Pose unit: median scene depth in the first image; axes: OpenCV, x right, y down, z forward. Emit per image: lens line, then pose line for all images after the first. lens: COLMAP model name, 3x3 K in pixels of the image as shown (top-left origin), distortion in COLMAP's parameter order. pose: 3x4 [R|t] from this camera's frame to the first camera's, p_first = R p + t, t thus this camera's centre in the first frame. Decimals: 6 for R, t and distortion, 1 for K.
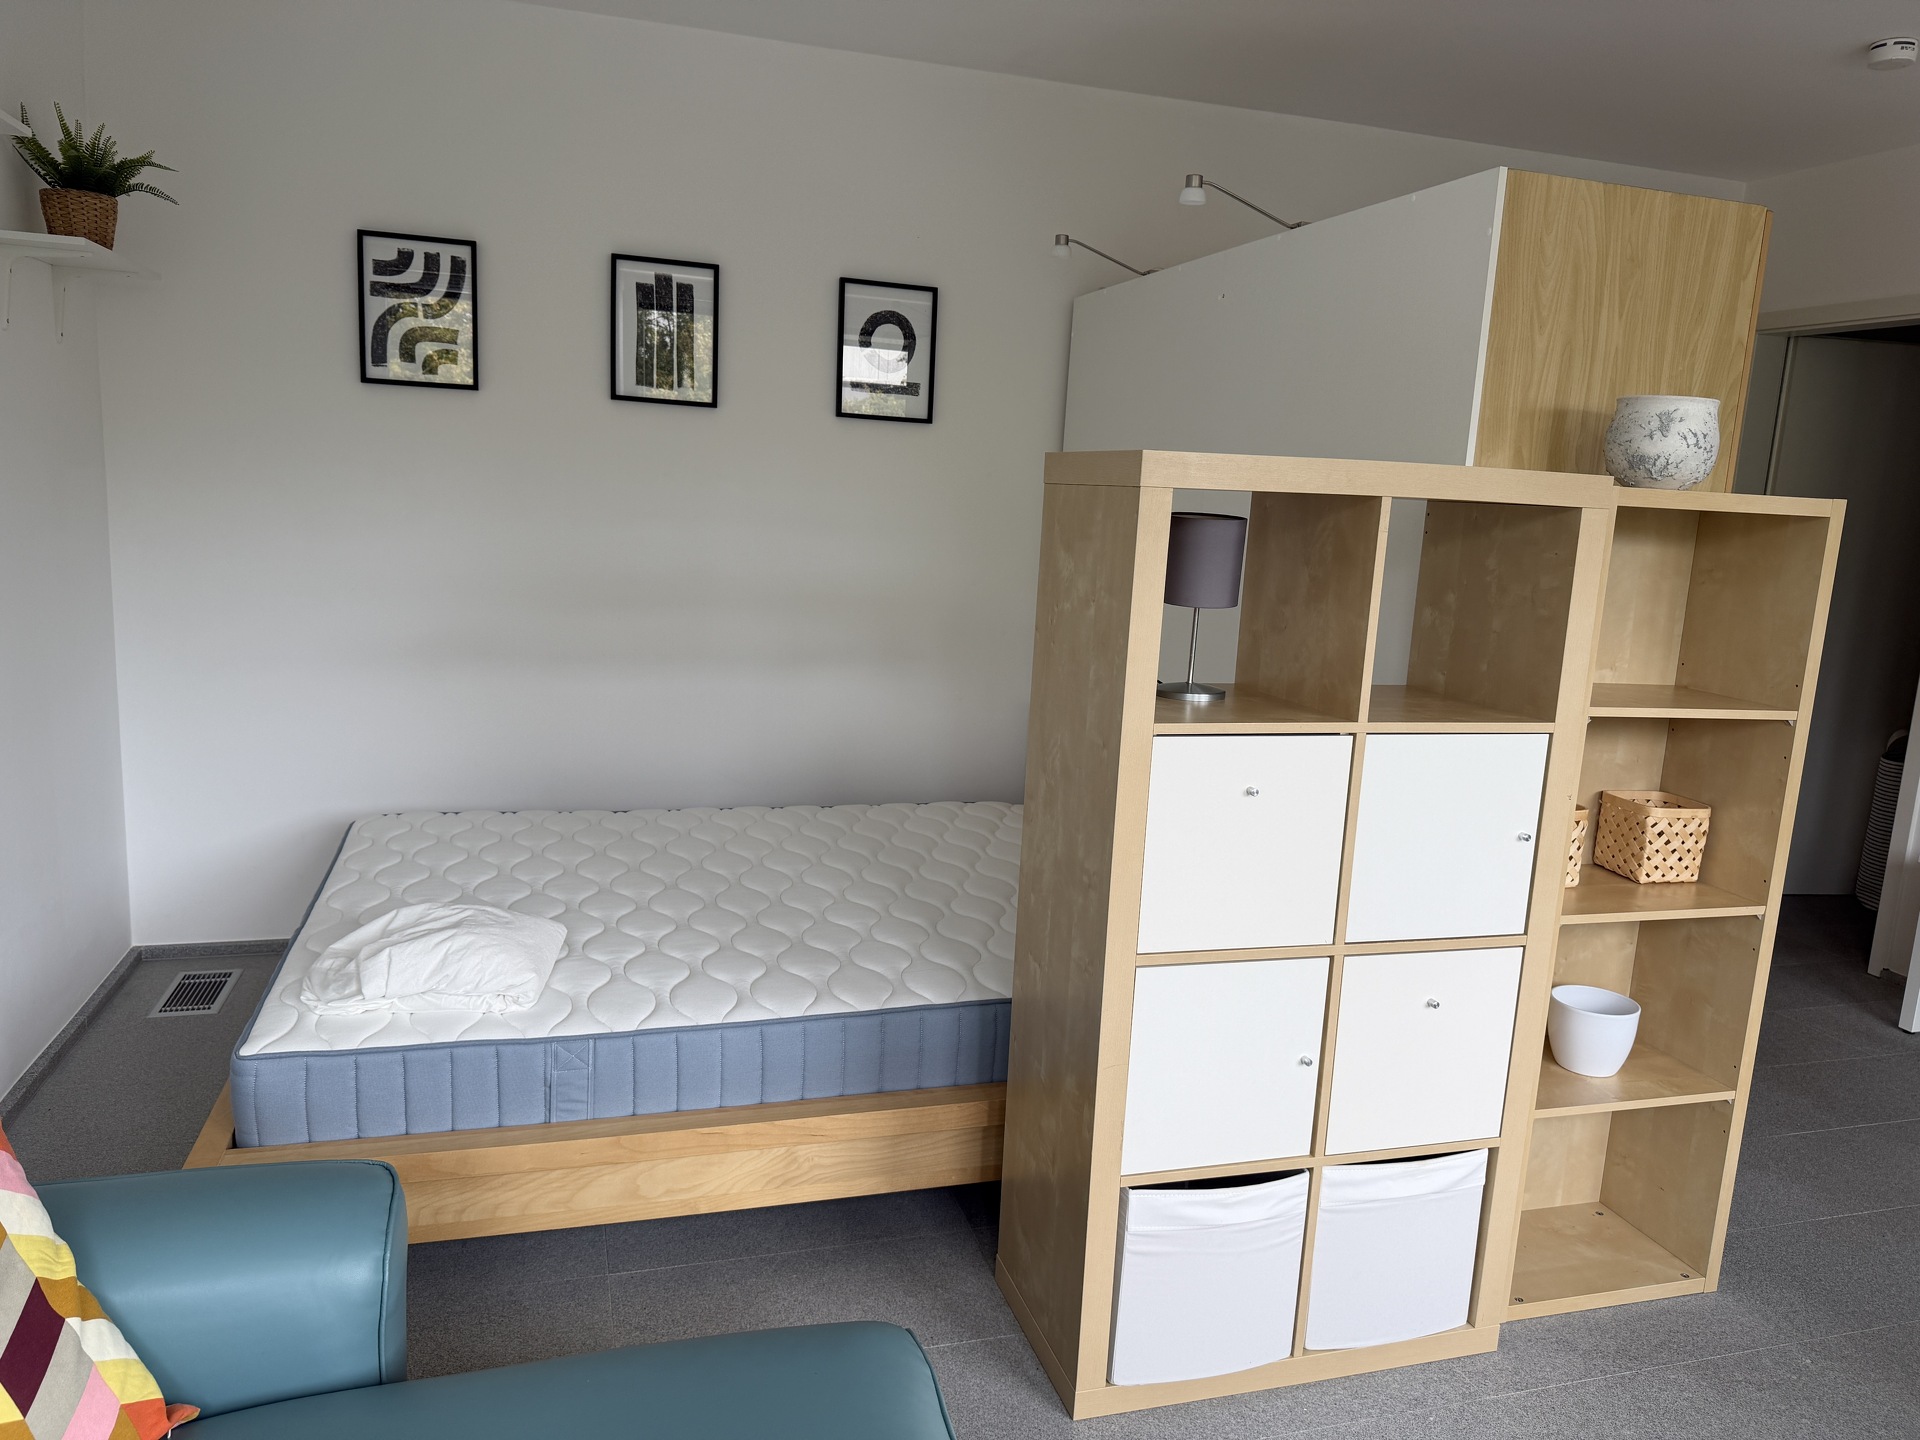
lens RADIAL K [[1386.9, 0, 960.0], [0, 1386.9, 720.0], [0, 0, 1]] dist [0.002155, -0.000211]
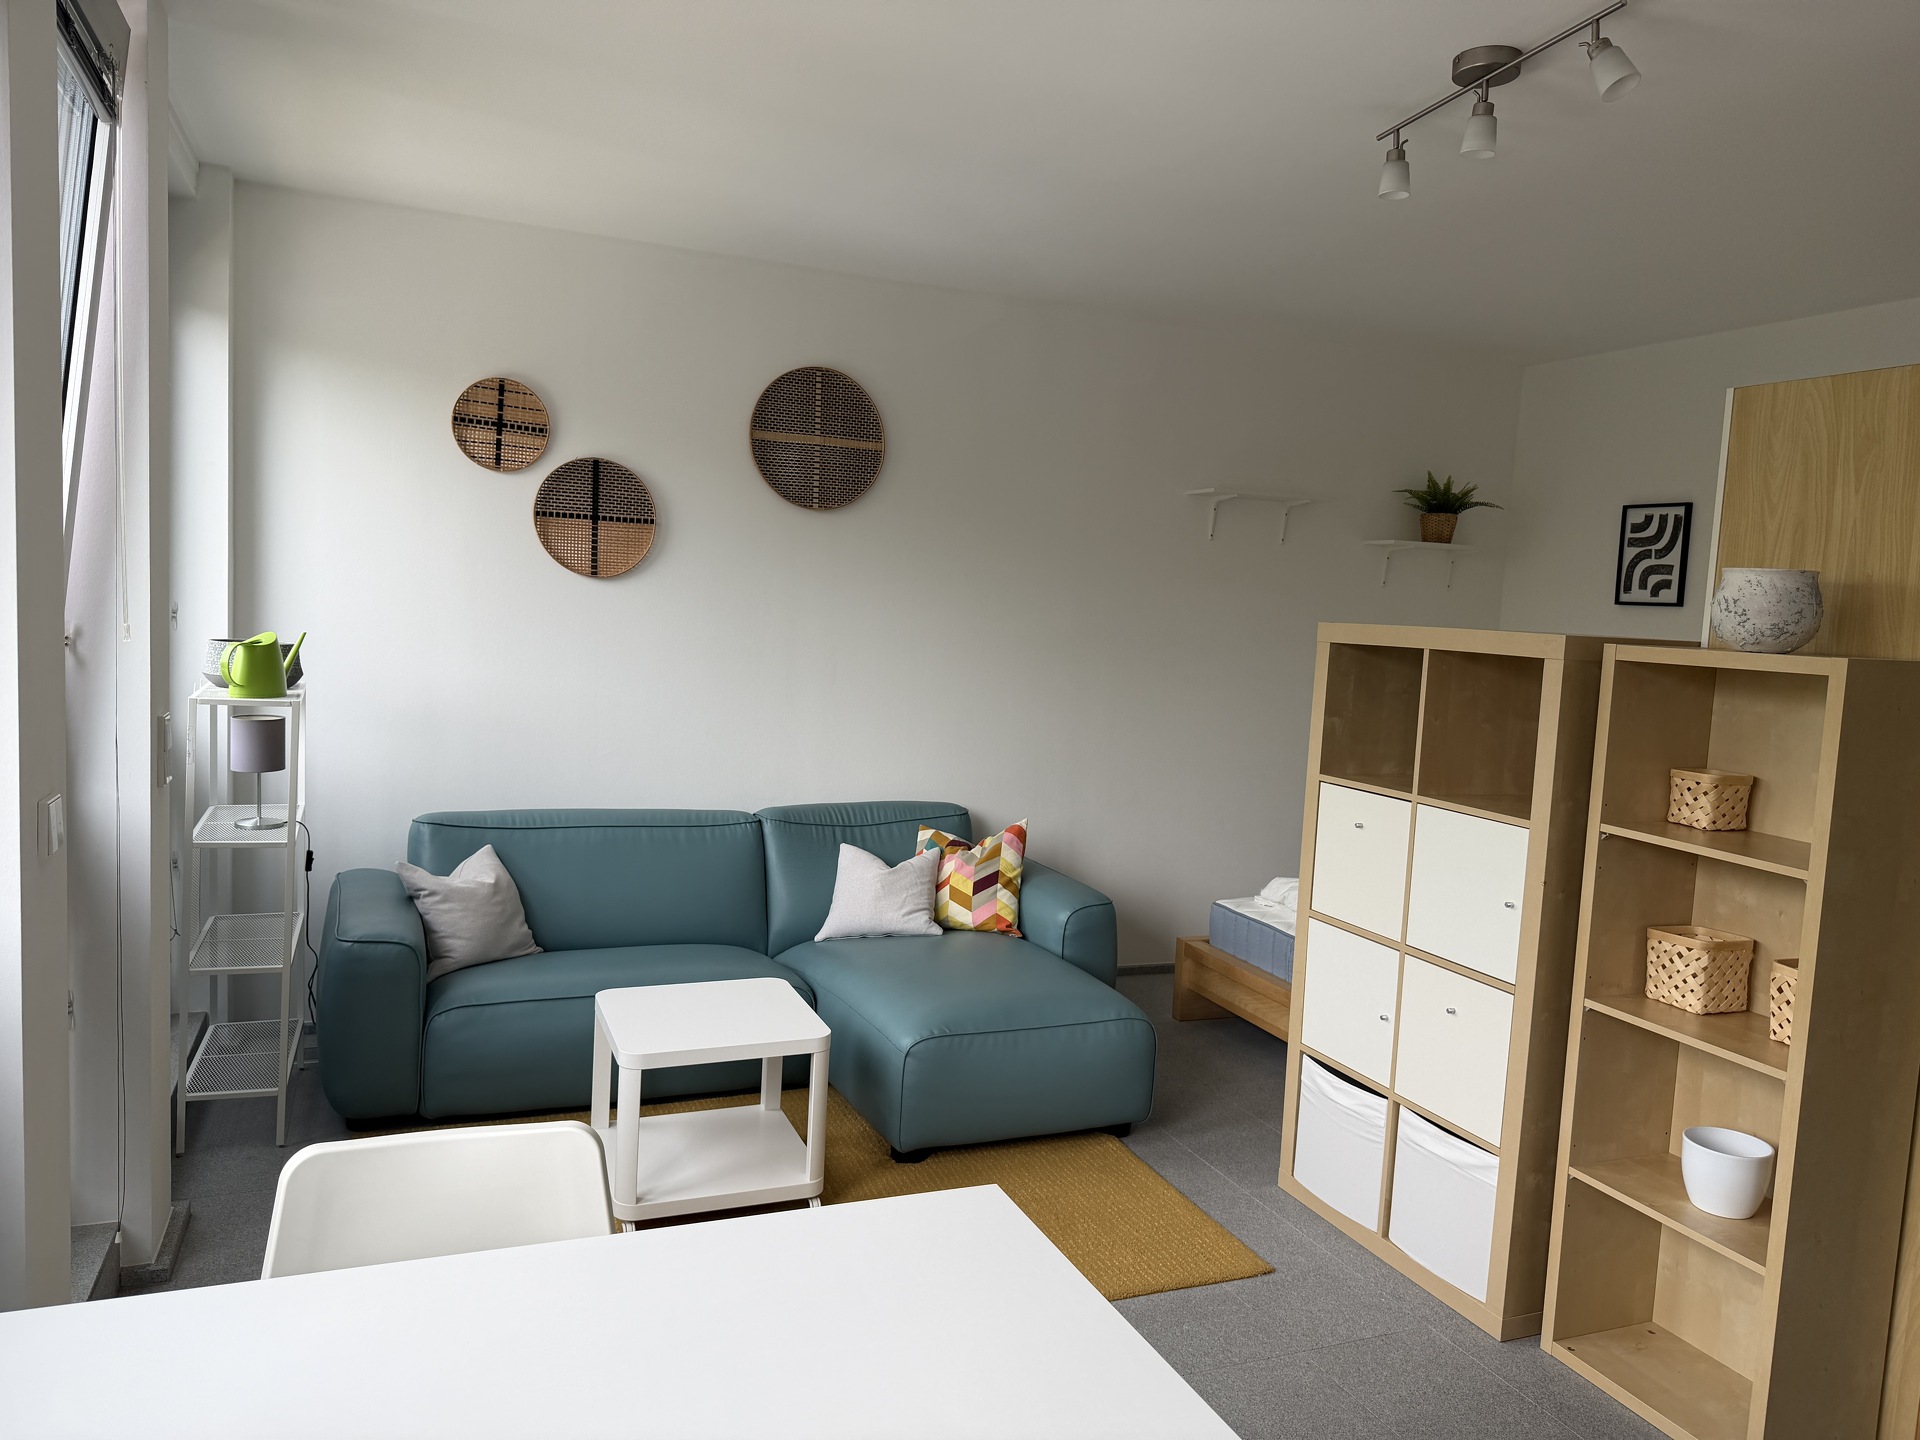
lens RADIAL K [[1341.4, 0, 960.0], [0, 1341.4, 720.0], [0, 0, 1]] dist [0.185943, -0.266938]
pose [[0.093091, 0.043299, -0.994716, 1.133893], [-0.217789, 0.975746, 0.022091, -0.001870], [0.971546, 0.214582, 0.100263, 0.223416]]
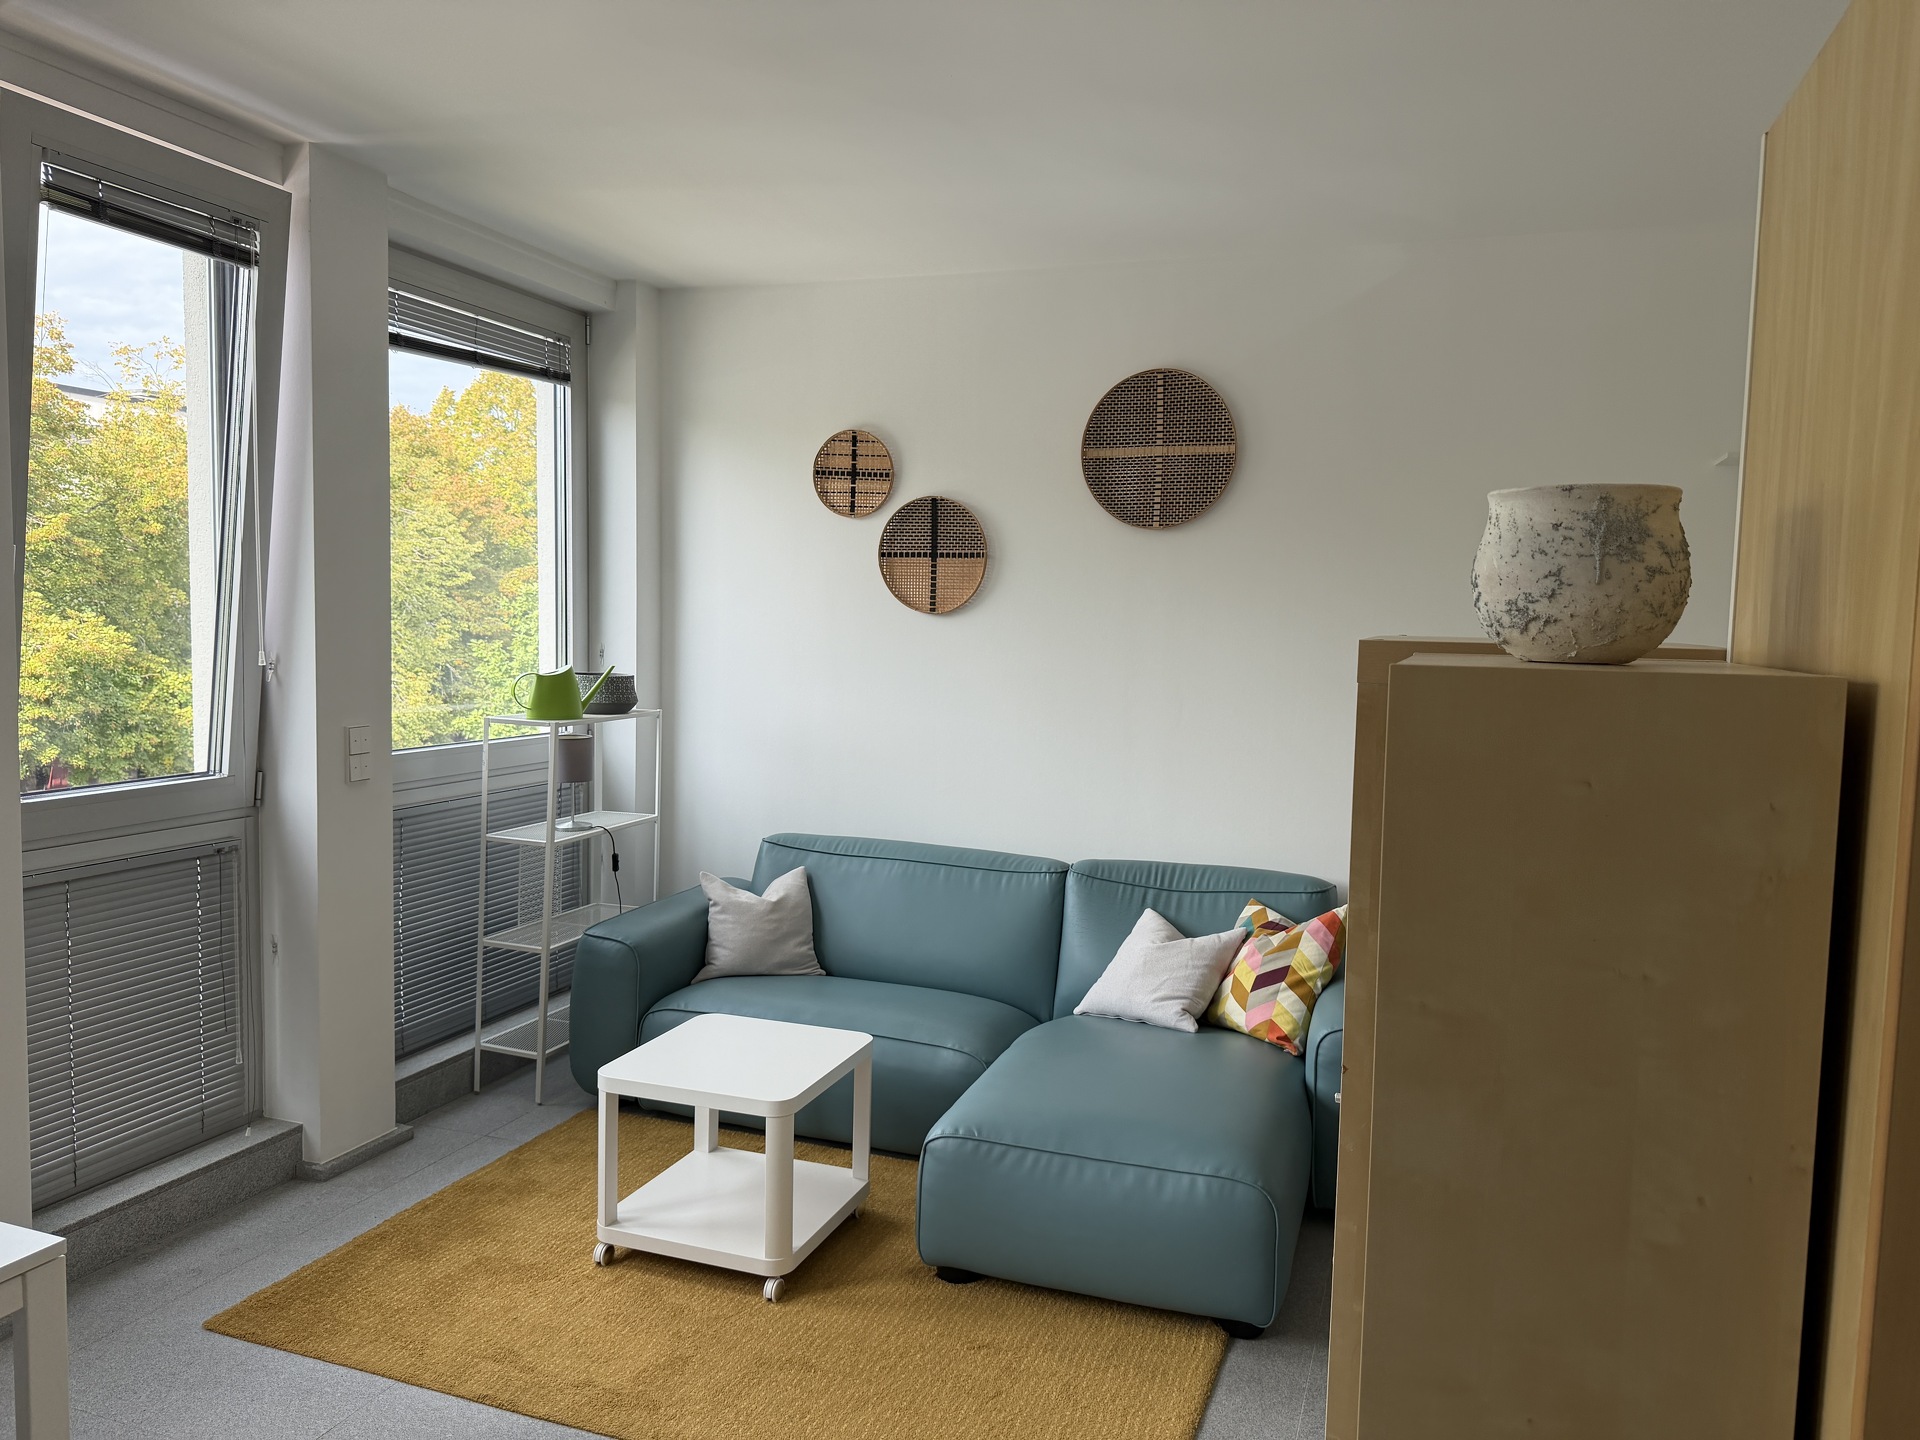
lens RADIAL K [[1341.4, 0, 960.0], [0, 1341.4, 720.0], [0, 0, 1]] dist [0.185943, -0.266938]
pose [[-0.594665, -0.004082, -0.803963, 0.796445], [-0.193881, 0.971203, 0.138476, -0.127902], [0.780246, 0.238220, -0.578331, 0.842301]]
